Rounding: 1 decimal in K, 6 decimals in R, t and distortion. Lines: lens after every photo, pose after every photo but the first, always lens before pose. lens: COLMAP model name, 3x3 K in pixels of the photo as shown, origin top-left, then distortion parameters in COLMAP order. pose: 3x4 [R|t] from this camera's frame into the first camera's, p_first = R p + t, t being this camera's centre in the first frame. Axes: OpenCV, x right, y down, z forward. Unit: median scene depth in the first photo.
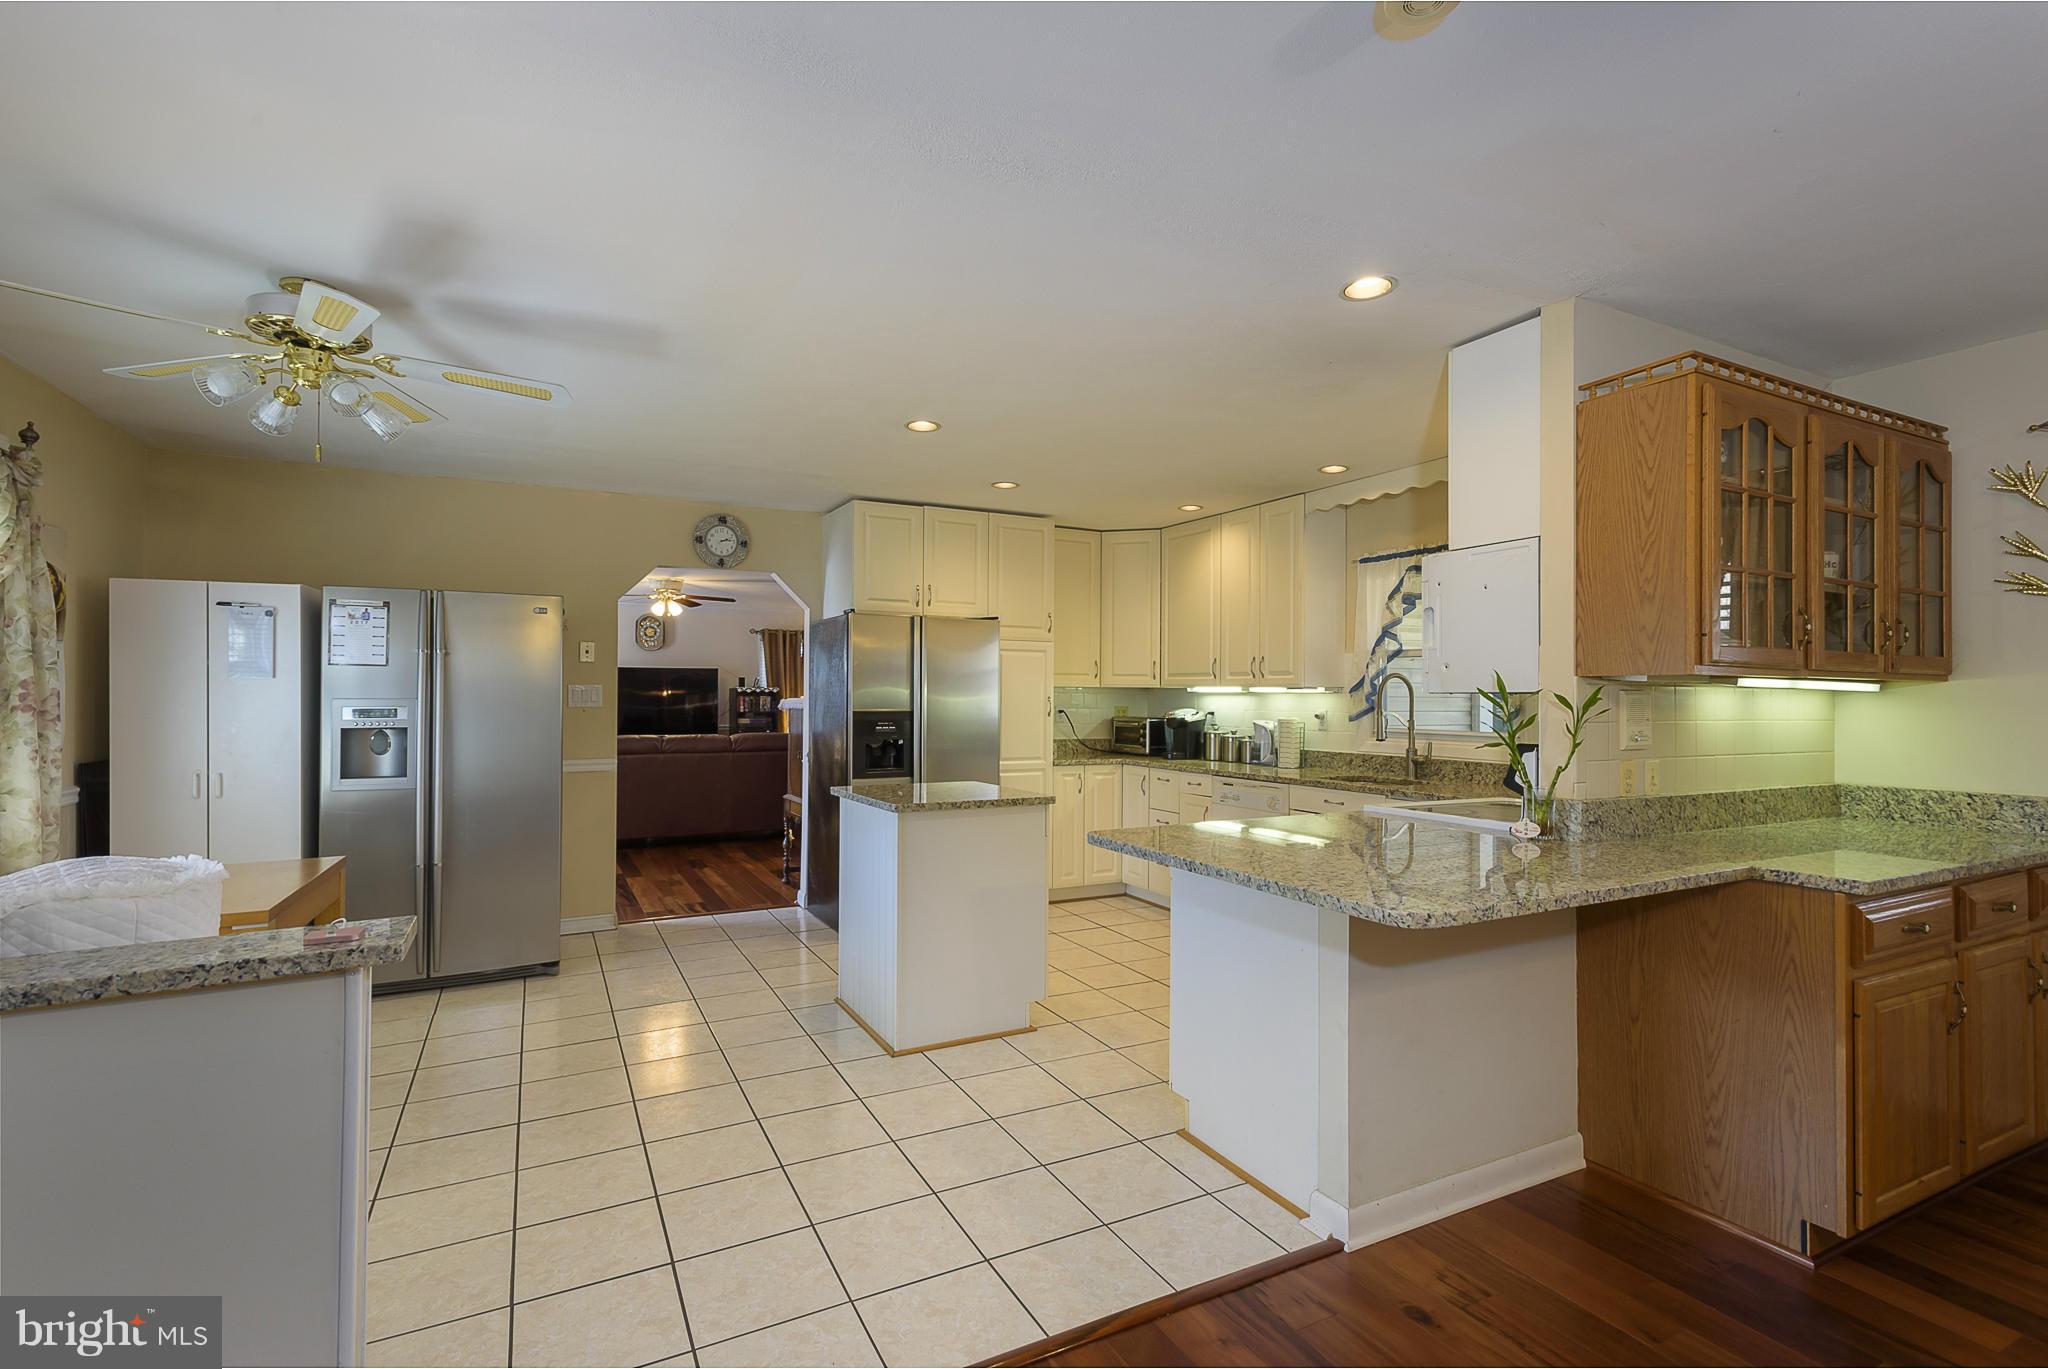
lens RADIAL K [[951.4, 0, 1024.0], [0, 951.4, 684.5], [0, 0, 1]] dist [0.000483, 0.000077]
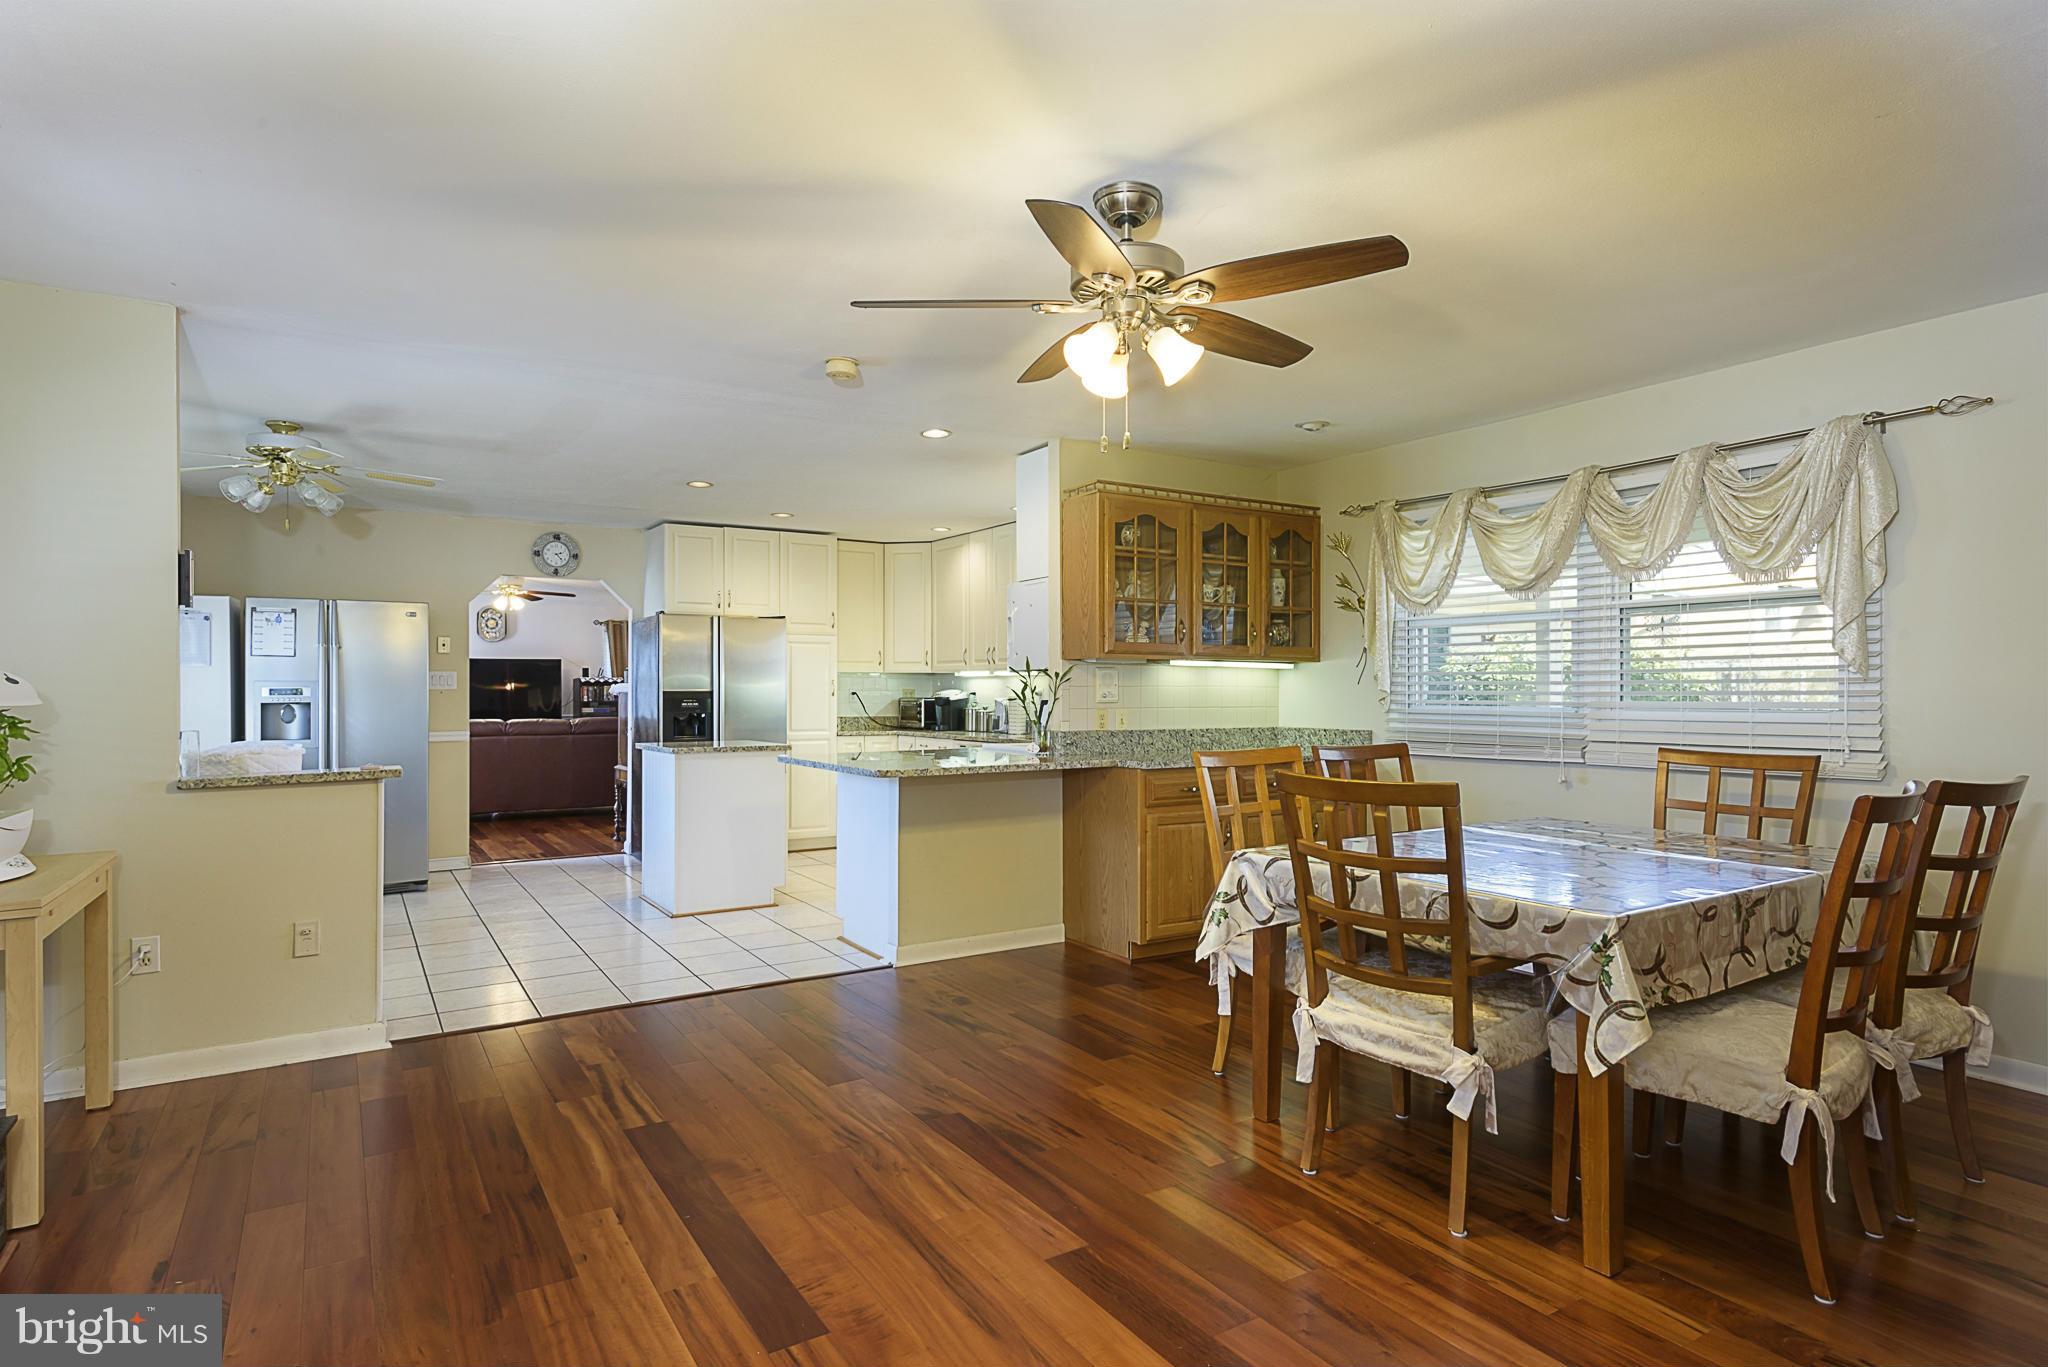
lens RADIAL K [[1067.5, 0, 1024.0], [0, 1067.5, 683.5], [0, 0, 1]] dist [0.000256, 0.000264]
pose [[0.995813, -0.006069, 0.091212, 0.156149], [0.005504, 0.999964, 0.006447, 0.010253], [-0.091248, -0.005918, 0.995811, -0.425962]]
